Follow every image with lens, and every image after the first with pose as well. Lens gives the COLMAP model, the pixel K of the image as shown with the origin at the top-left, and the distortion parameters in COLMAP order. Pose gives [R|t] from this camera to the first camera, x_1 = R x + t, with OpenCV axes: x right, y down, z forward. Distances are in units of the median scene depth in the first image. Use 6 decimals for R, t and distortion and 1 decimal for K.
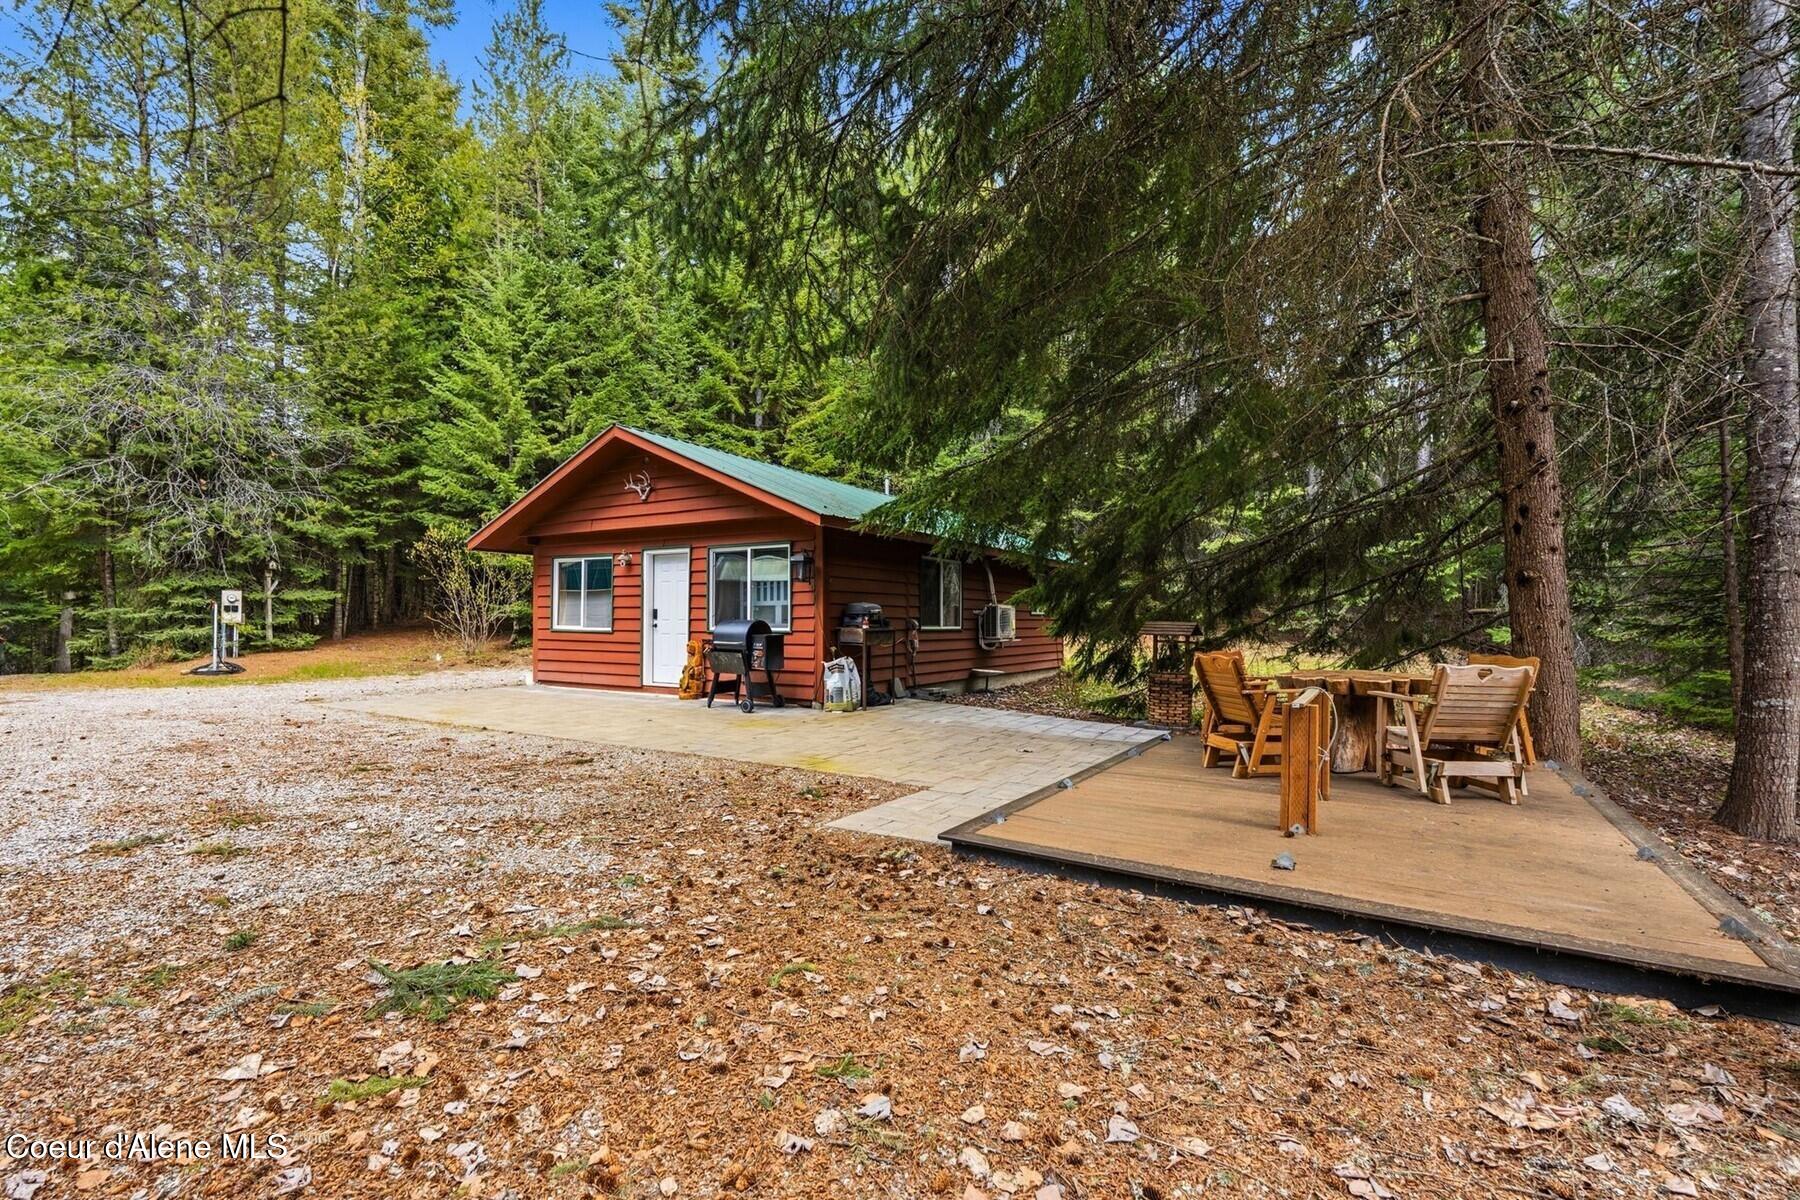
lens RADIAL K [[803.2, 0, 901.1], [0, 803.2, 595.2], [0, 0, 1]] dist [-0.002611, 0.000307]
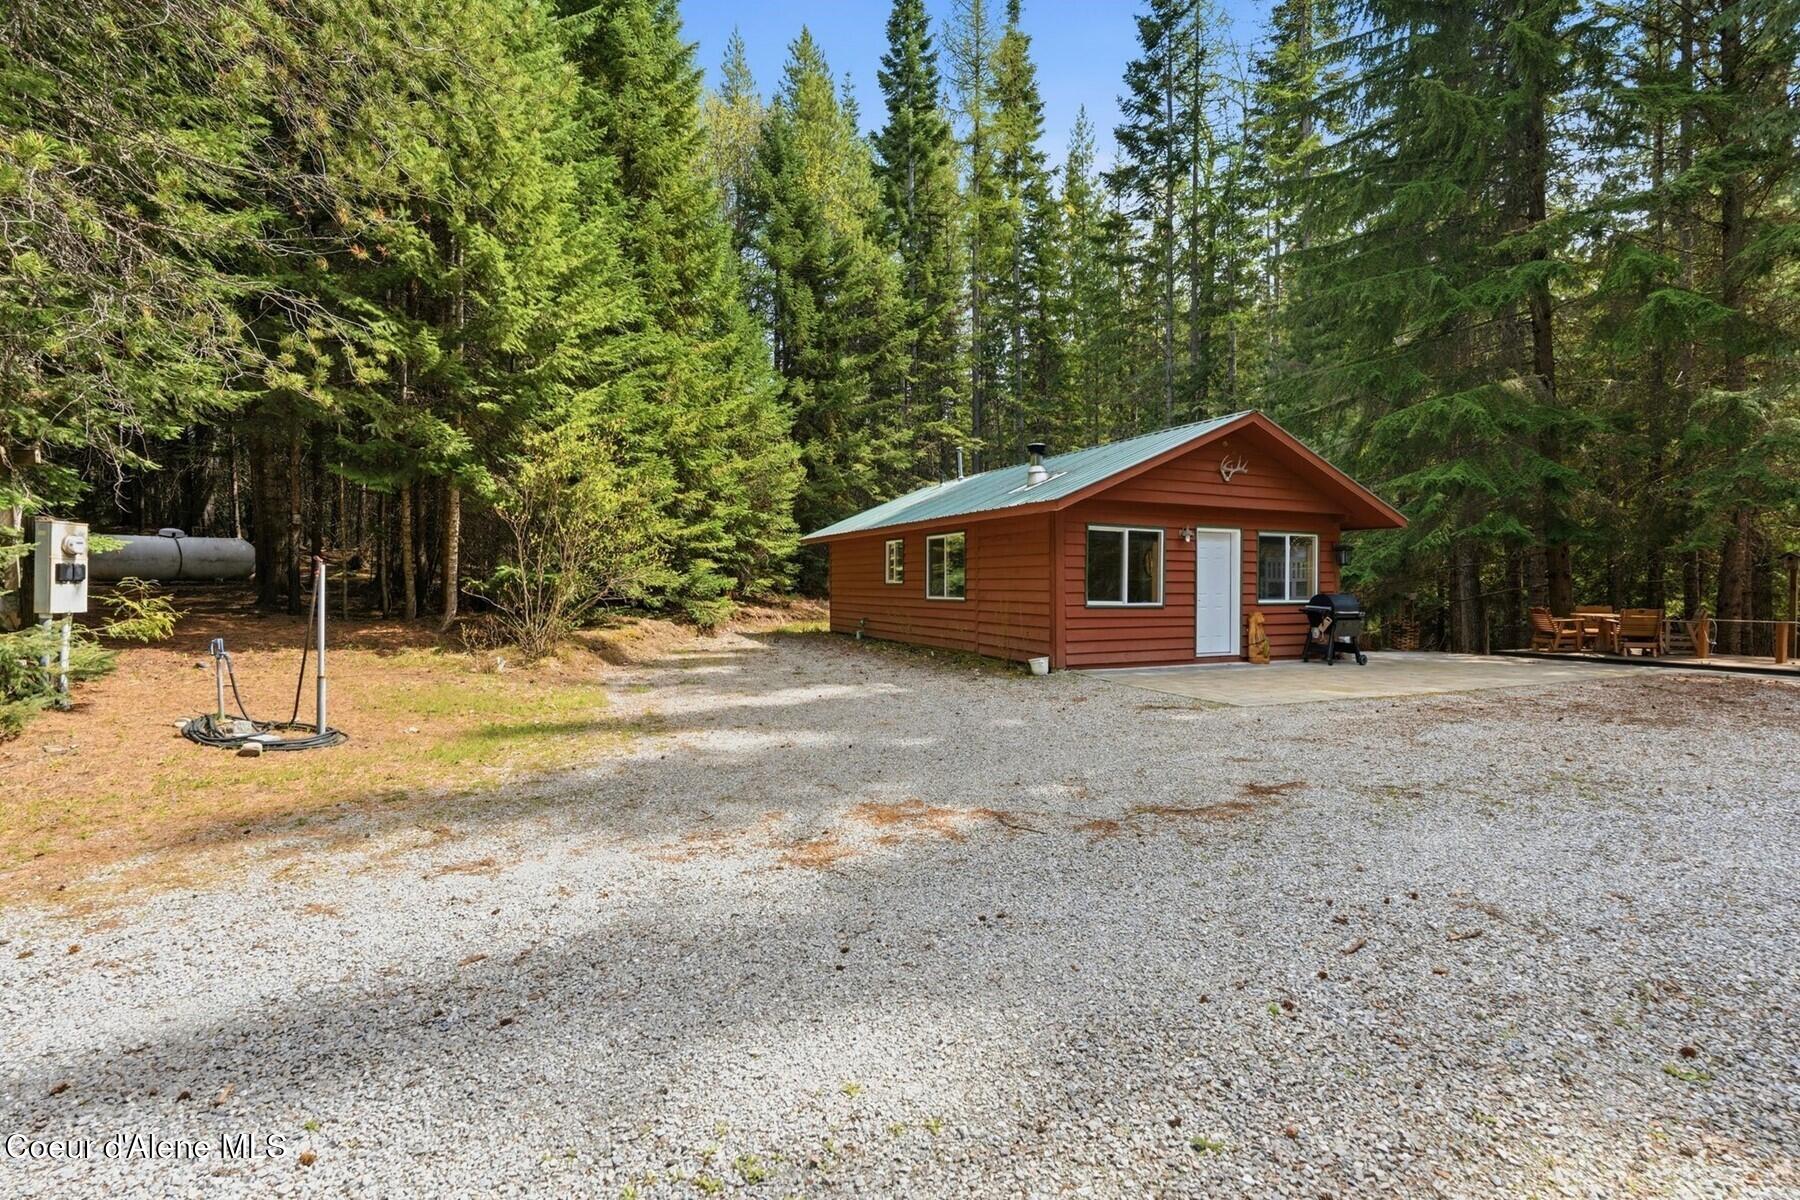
lens RADIAL K [[803.2, 0, 901.1], [0, 803.2, 595.2], [0, 0, 1]] dist [-0.002611, 0.000307]
pose [[0.538678, -0.007019, 0.842482, -1.079093], [-0.024438, 0.999414, 0.023952, 0.012300], [-0.842157, -0.033491, 0.538191, 0.587469]]
